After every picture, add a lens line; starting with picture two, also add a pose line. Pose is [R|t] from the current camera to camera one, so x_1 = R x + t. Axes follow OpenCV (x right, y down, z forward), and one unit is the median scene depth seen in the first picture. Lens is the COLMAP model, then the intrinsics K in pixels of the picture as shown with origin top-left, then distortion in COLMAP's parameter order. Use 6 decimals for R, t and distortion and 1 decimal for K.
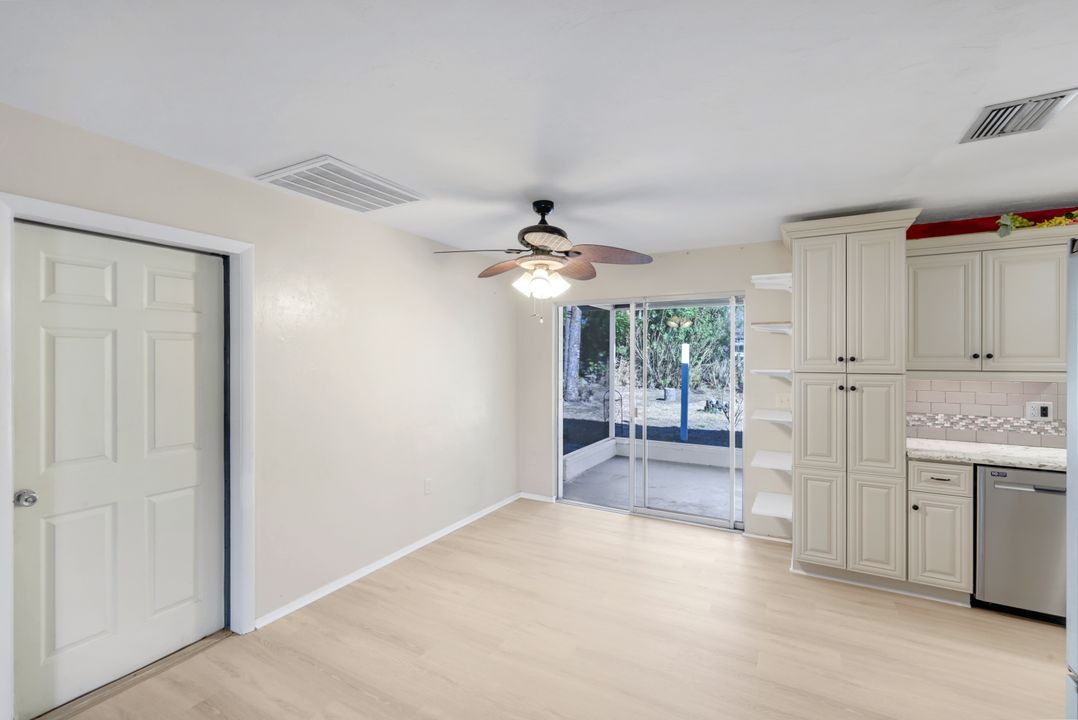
lens RADIAL K [[469.7, 0, 539.0], [0, 469.7, 360.0], [0, 0, 1]] dist [0.001376, 0.000693]
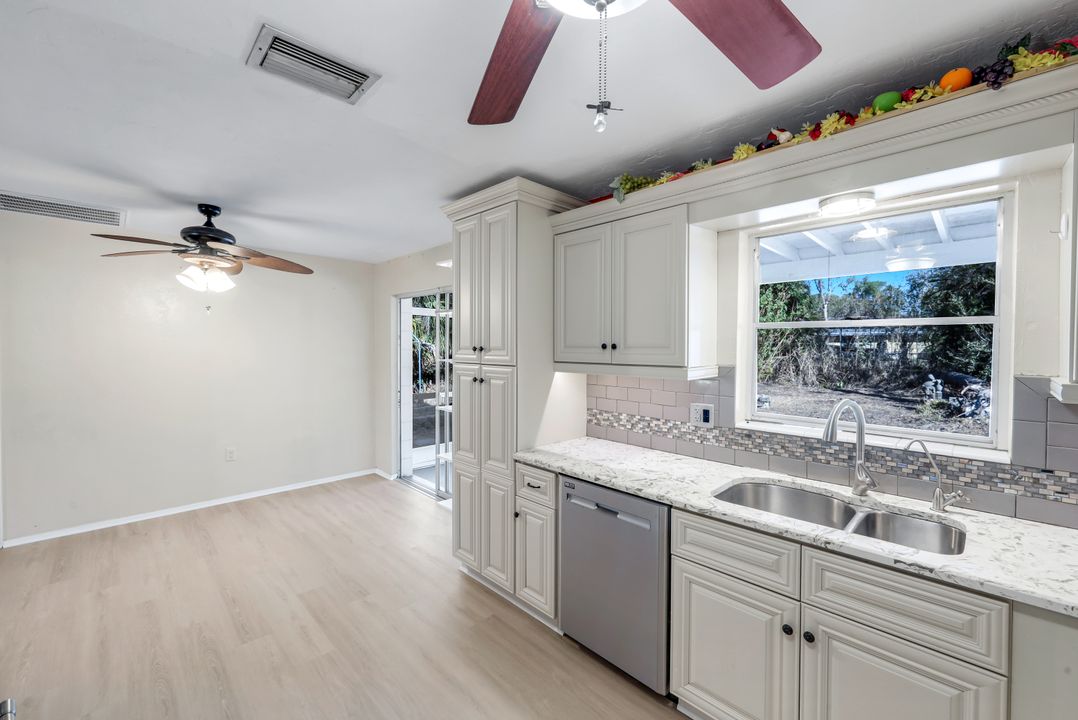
lens RADIAL K [[436.5, 0, 537.3], [0, 436.5, 357.5], [0, 0, 1]] dist [0.001867, 0.000400]
pose [[0.960753, 0.014212, -0.277040, 1.015407], [-0.009811, 0.999803, 0.017265, -0.000709], [0.277231, -0.013869, 0.960703, 0.204255]]
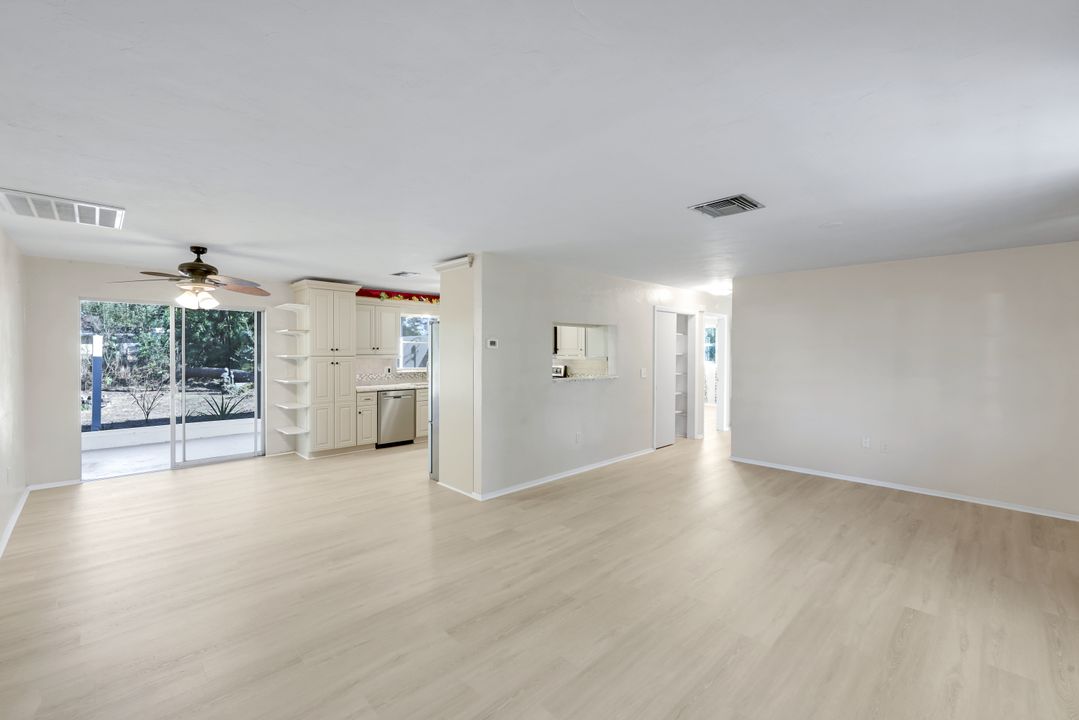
lens RADIAL K [[454.4, 0, 538.7], [0, 454.4, 354.1], [0, 0, 1]] dist [0.007582, 0.000303]
pose [[0.275545, -0.009990, 0.961236, -1.080384], [0.001780, 0.999950, 0.009882, -0.000010], [-0.961287, -0.001012, 0.275549, -0.460719]]
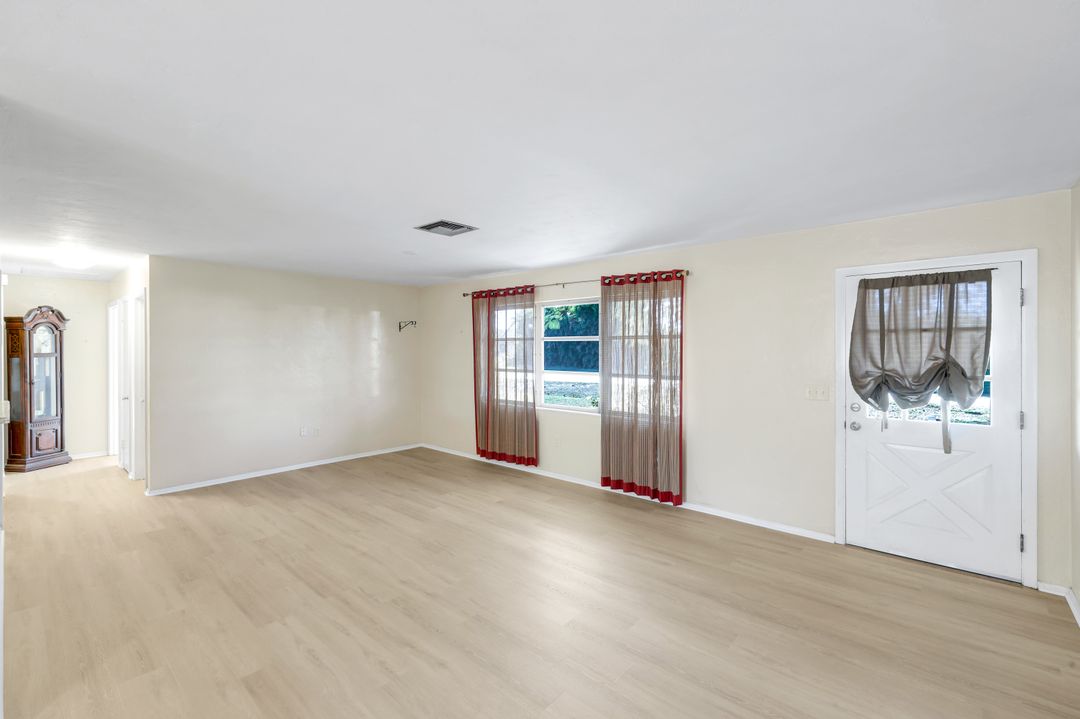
lens RADIAL K [[465.0, 0, 540.5], [0, 465.0, 350.6], [0, 0, 1]] dist [0.000607, 0.000165]
pose [[-0.979877, 0.000951, 0.199599, -0.477716], [0.002253, 0.999978, 0.006294, -0.001881], [-0.199589, 0.006617, -0.979857, 0.552932]]
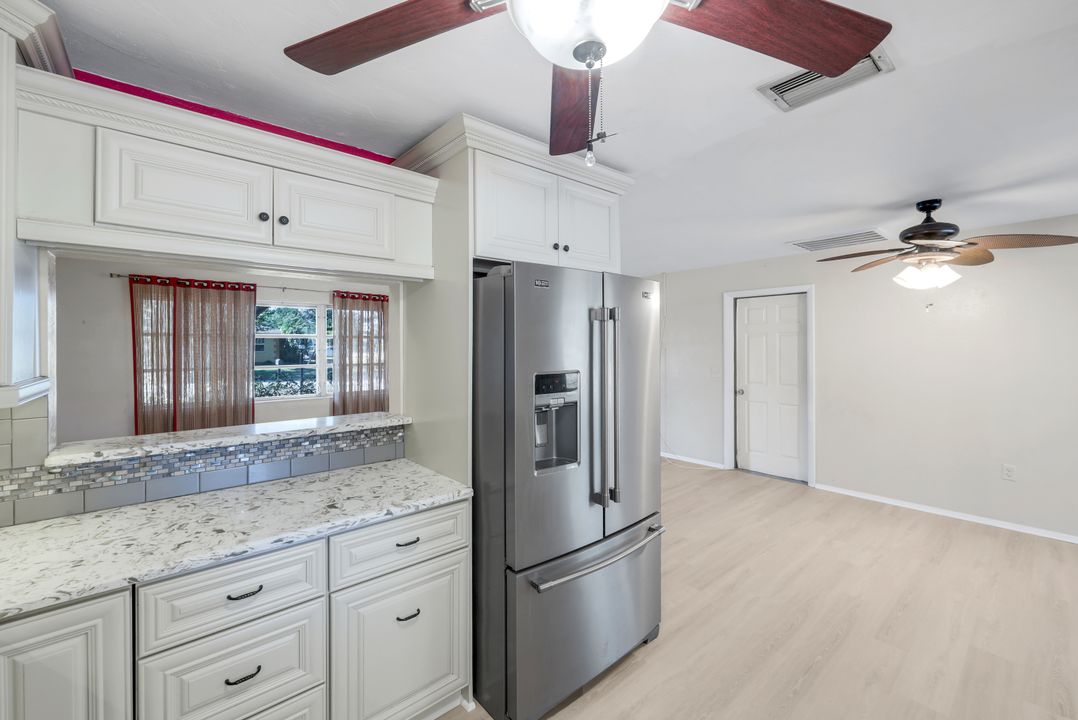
lens RADIAL K [[446.4, 0, 540.3], [0, 446.4, 348.2], [0, 0, 1]] dist [0.000624, 0.000299]
pose [[-0.334510, 0.007089, -0.942366, 1.246456], [-0.000784, 0.999969, 0.007800, -0.001360], [0.942392, 0.003348, -0.334494, 0.479441]]
